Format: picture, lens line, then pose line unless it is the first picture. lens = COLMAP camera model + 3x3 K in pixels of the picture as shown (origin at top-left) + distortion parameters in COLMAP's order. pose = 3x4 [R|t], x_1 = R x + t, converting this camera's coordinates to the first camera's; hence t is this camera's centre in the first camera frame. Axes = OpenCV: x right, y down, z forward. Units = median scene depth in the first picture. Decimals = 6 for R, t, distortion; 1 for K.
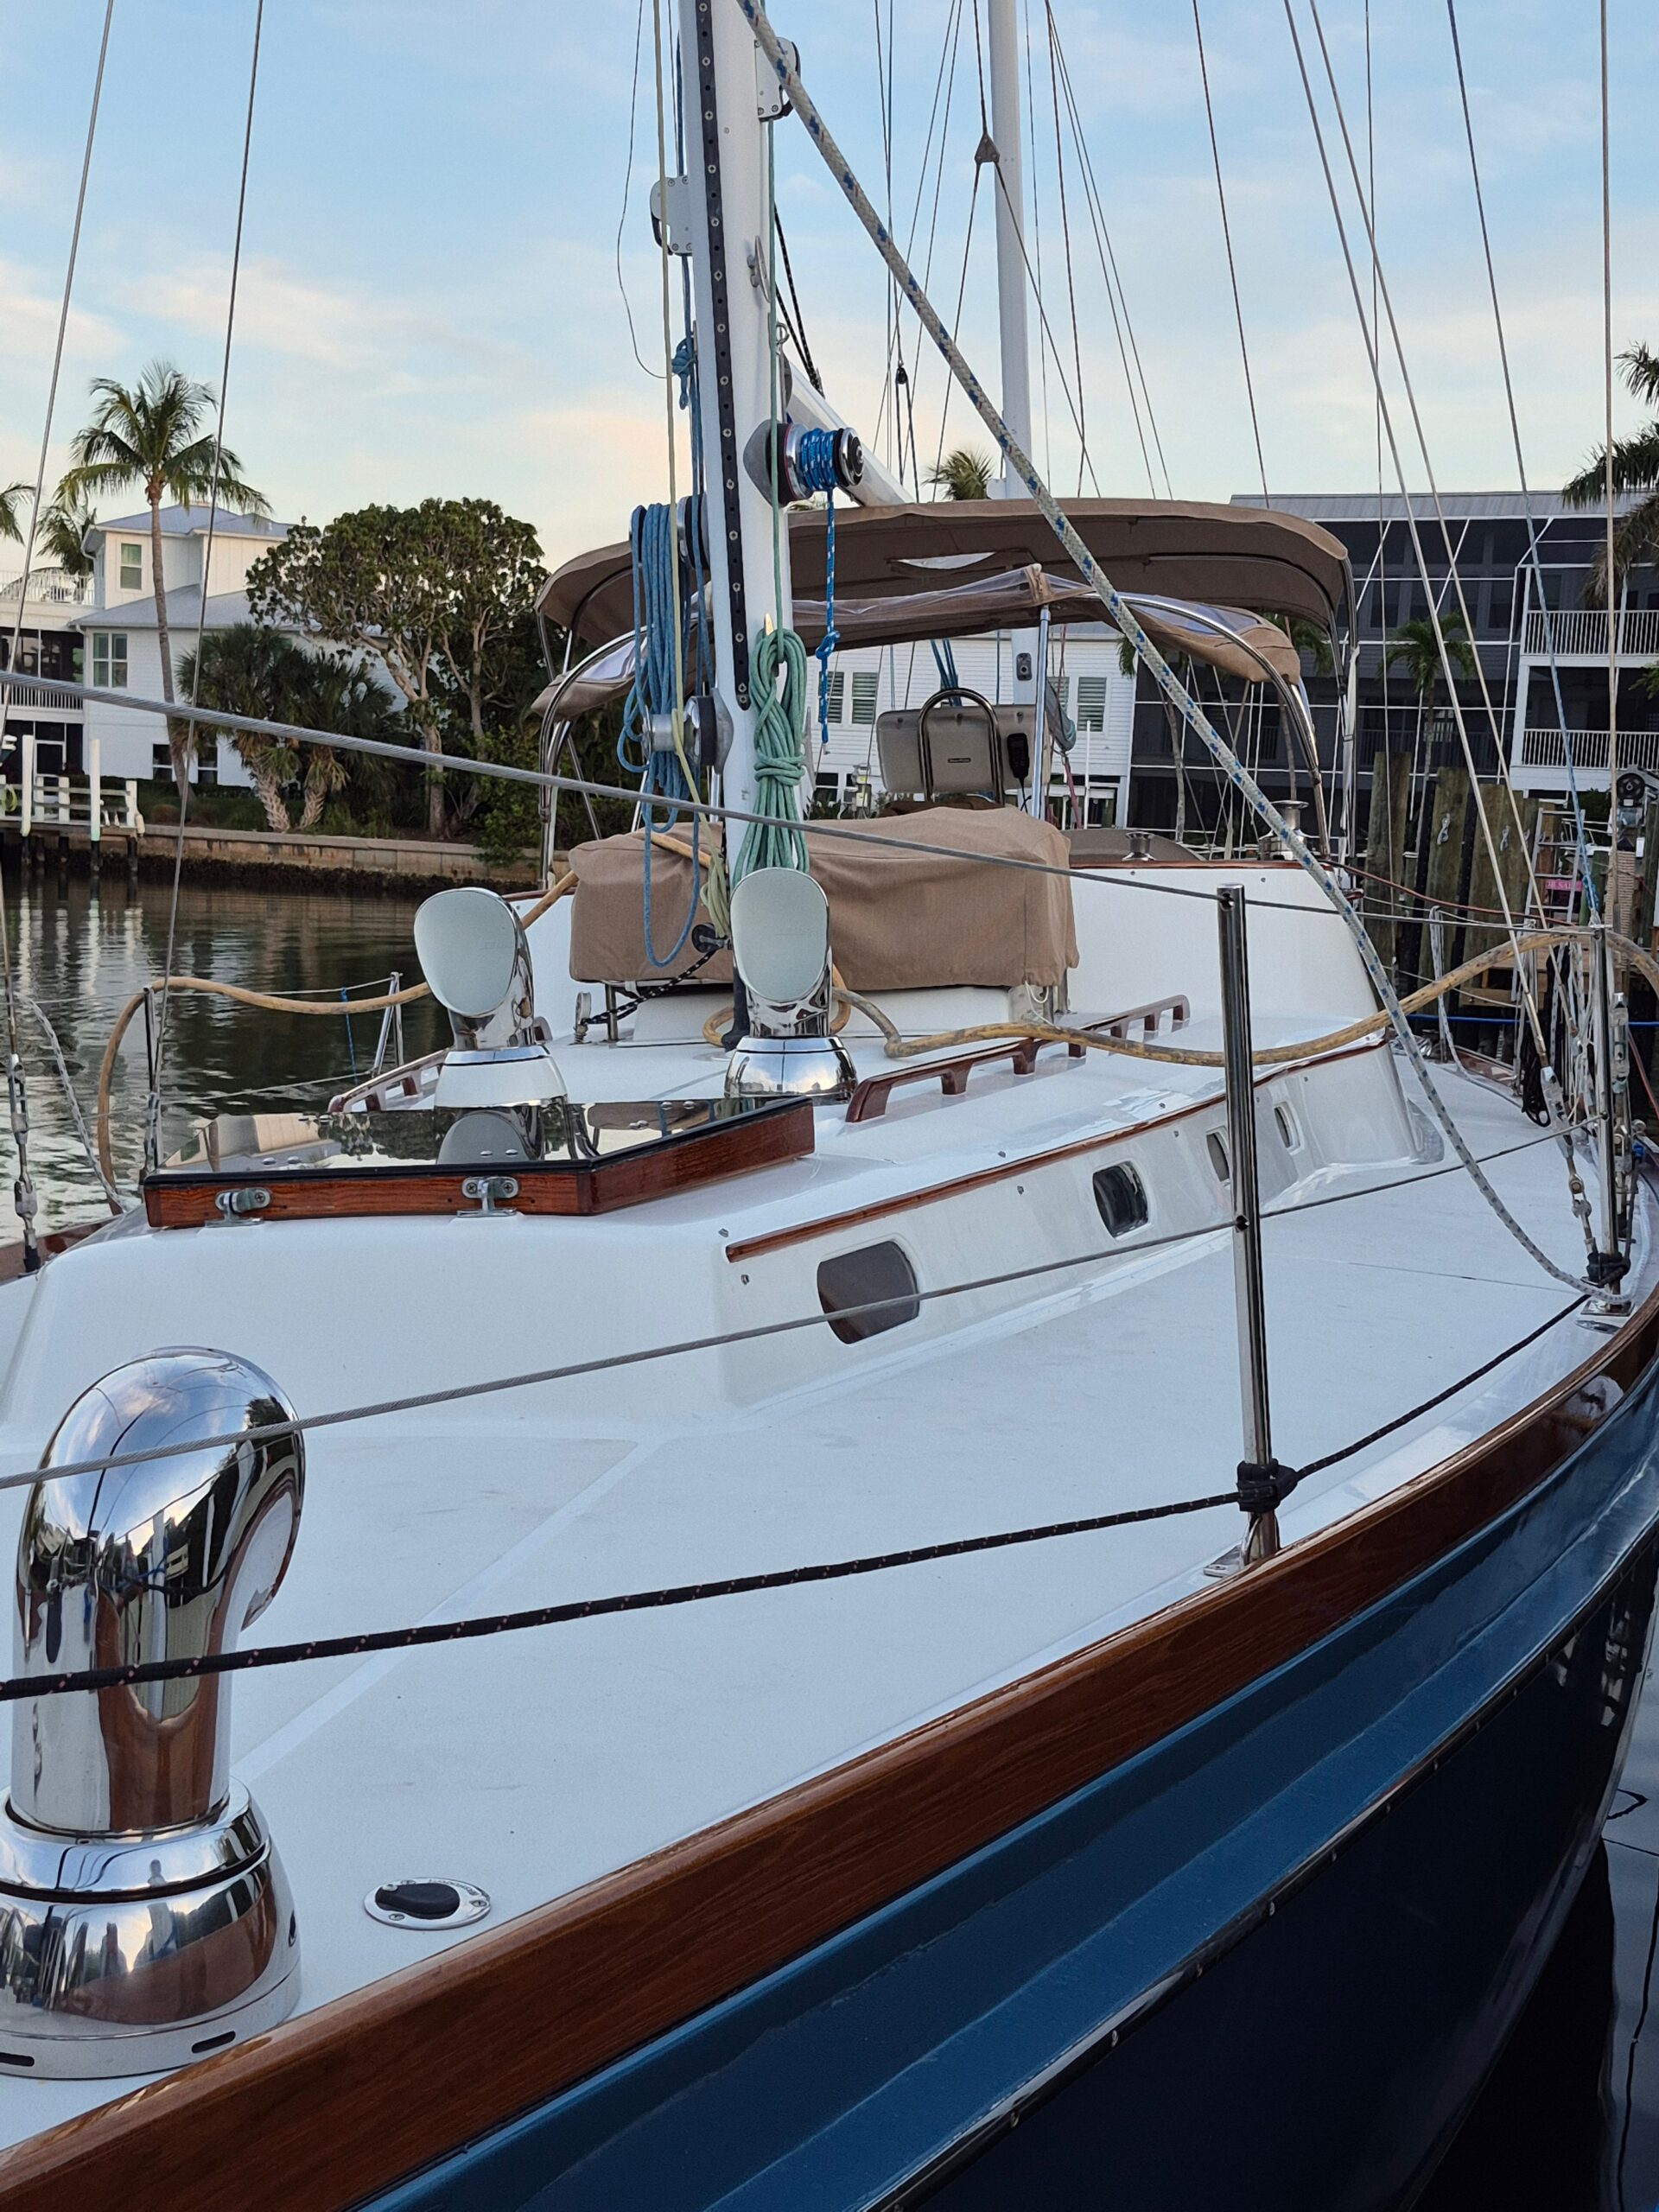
lens RADIAL K [[2578.4, 0, 887.9], [0, 2578.4, 1110.9], [0, 0, 1]] dist [0.096729, -0.036807]
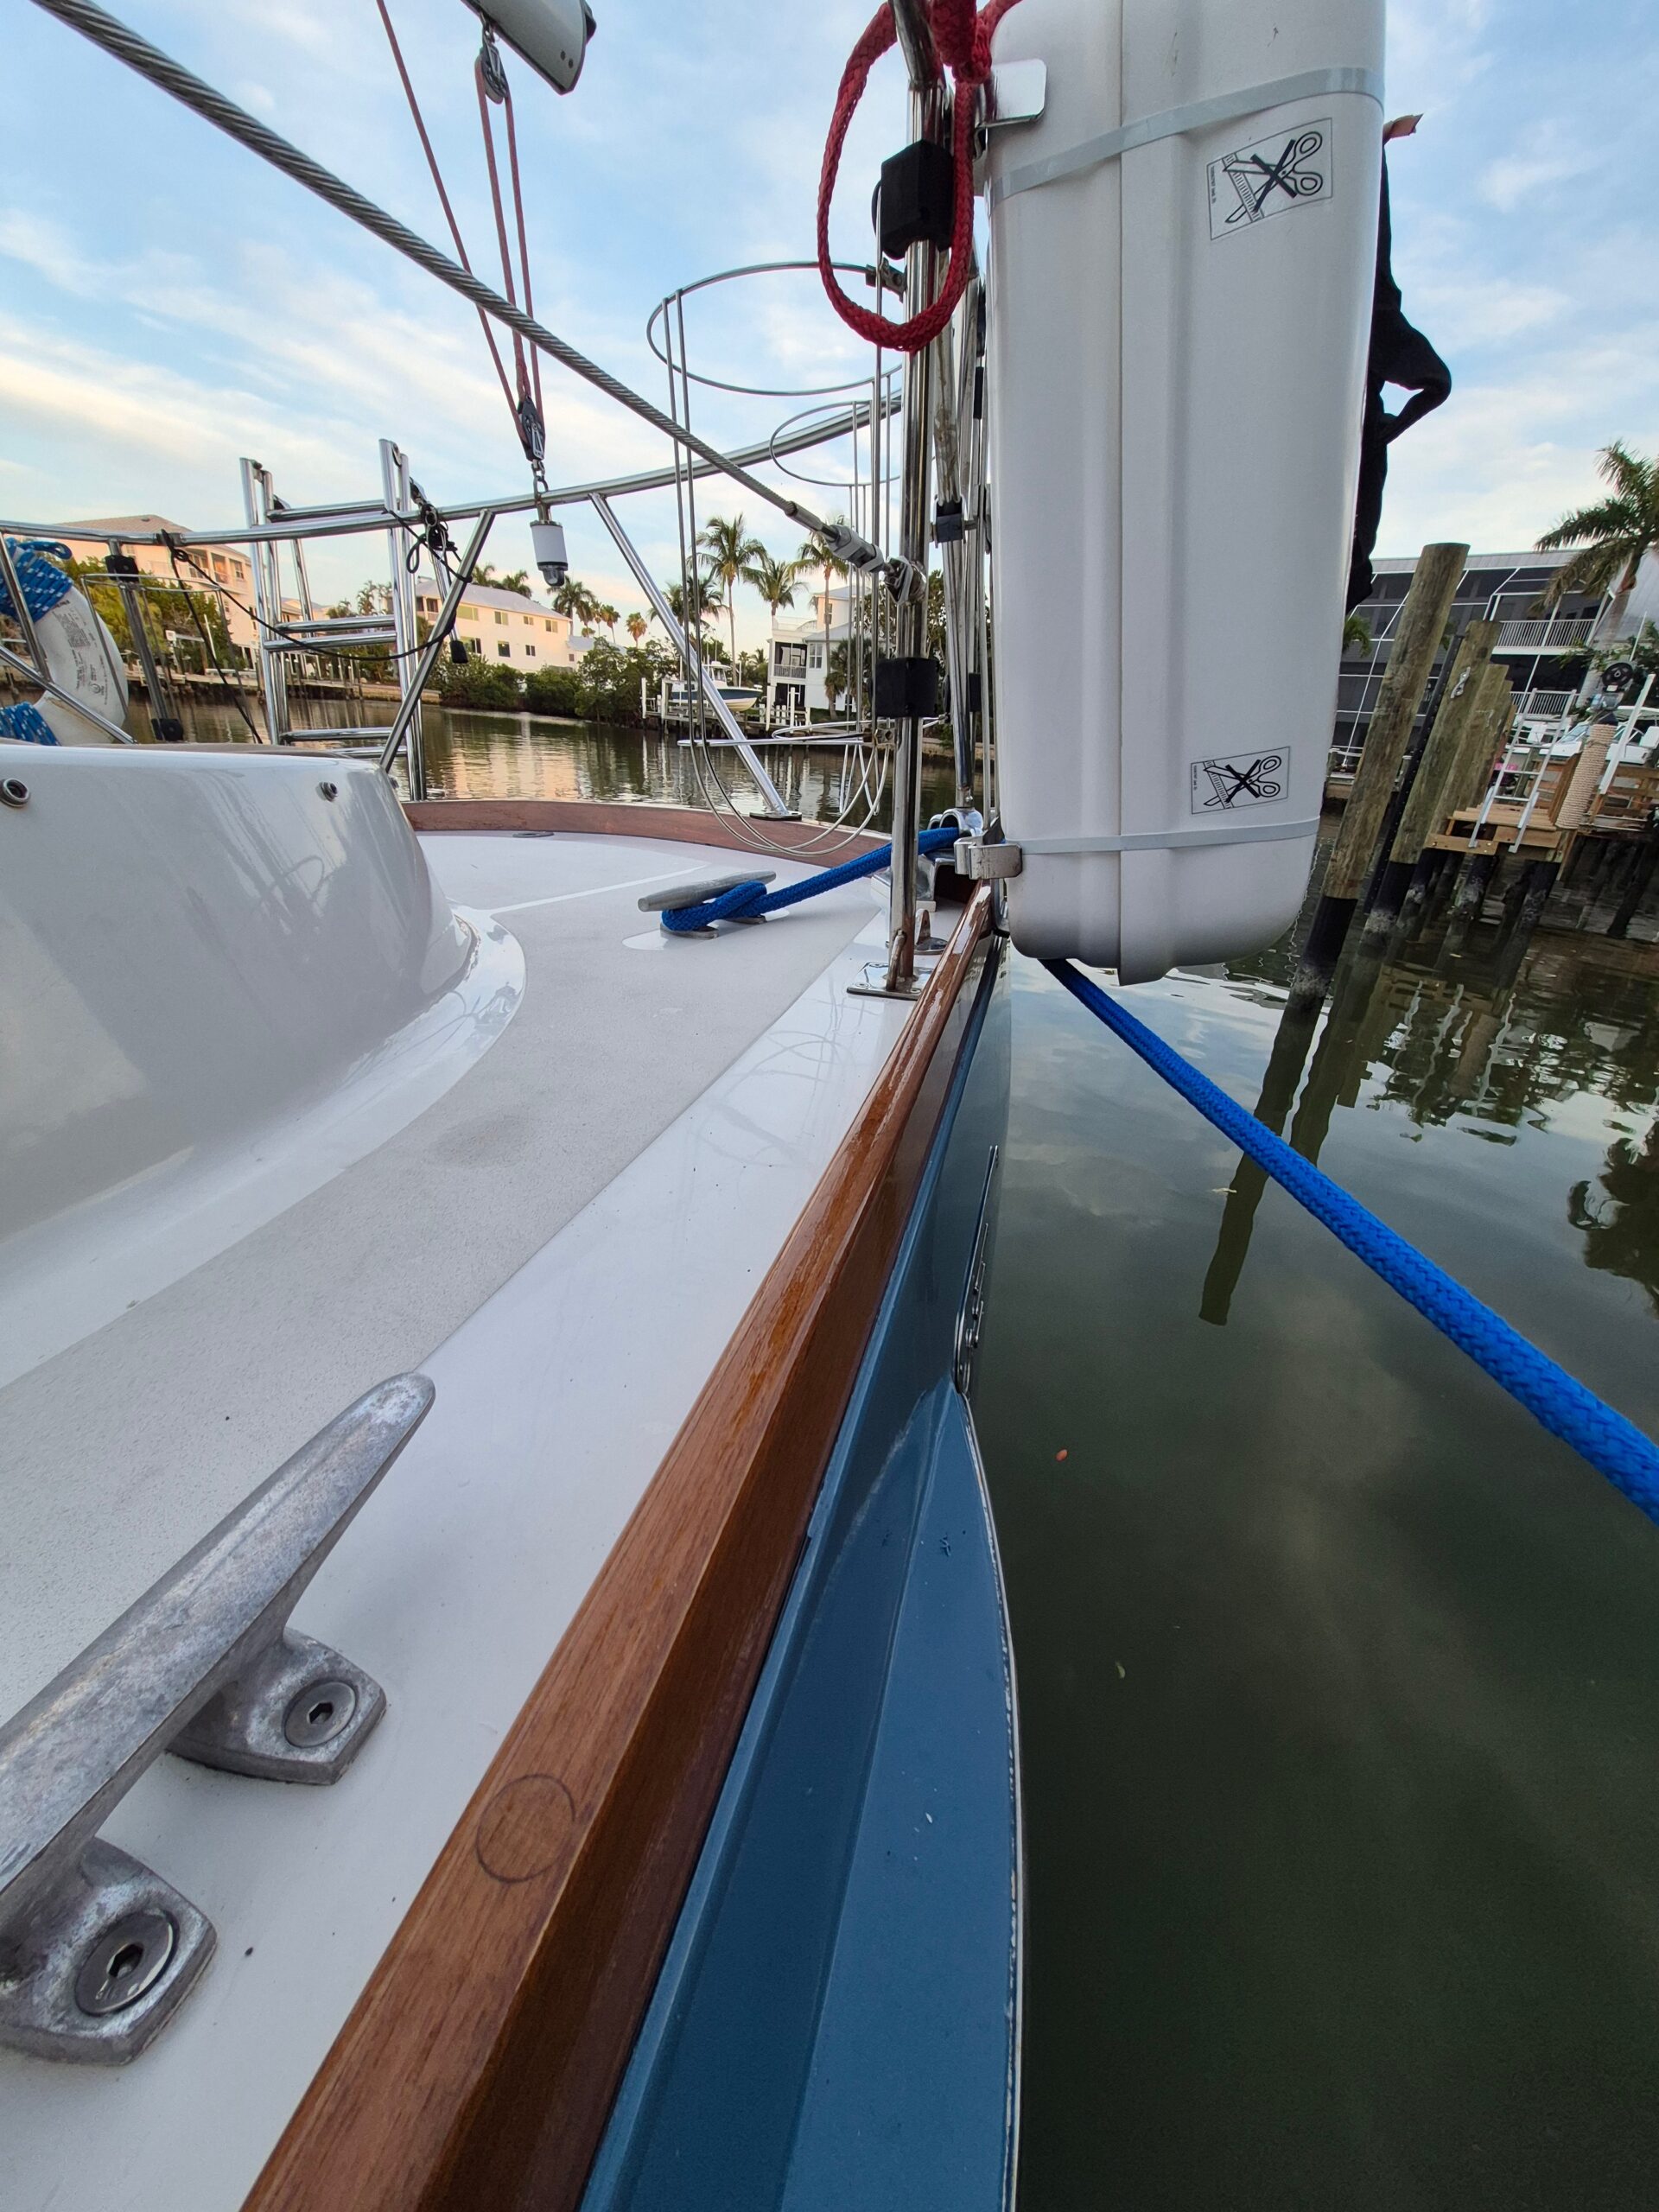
lens RADIAL K [[851.2, 0, 831.0], [0, 851.2, 1149.7], [0, 0, 1]] dist [-0.014232, -0.000063]
pose [[0.943297, 0.171313, -0.284328, 0.032525], [-0.067512, 0.937646, 0.340971, -0.009345], [0.325012, -0.302442, 0.896045, 0.175746]]
